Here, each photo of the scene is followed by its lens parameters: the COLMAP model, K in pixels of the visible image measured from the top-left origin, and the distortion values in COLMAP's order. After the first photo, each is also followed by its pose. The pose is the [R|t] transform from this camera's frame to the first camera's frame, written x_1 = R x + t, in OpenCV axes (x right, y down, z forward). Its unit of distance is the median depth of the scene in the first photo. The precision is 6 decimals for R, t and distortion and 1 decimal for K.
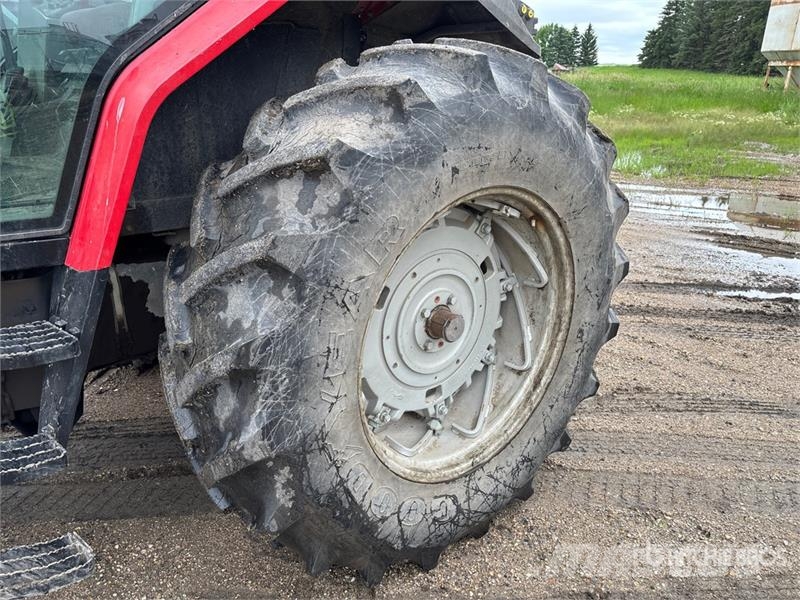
lens RADIAL K [[596.9, 0, 399.7], [0, 596.9, 284.8], [0, 0, 1]] dist [0.018964, -0.001758]
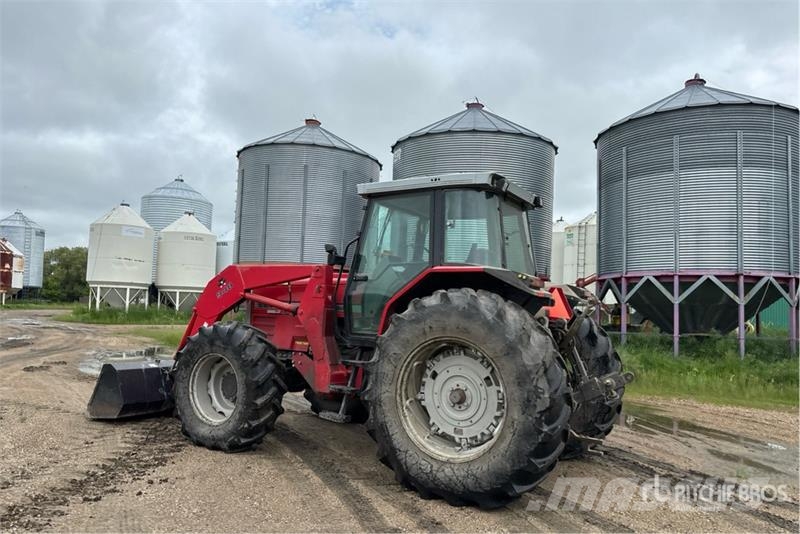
lens RADIAL K [[597.7, 0, 414.2], [0, 597.7, 268.9], [0, 0, 1]] dist [0.028455, -0.003410]
pose [[0.355273, -0.060090, -0.932829, 2.240702], [-0.345756, 0.918708, -0.190864, 0.110559], [0.868466, 0.390340, 0.305616, -0.090275]]
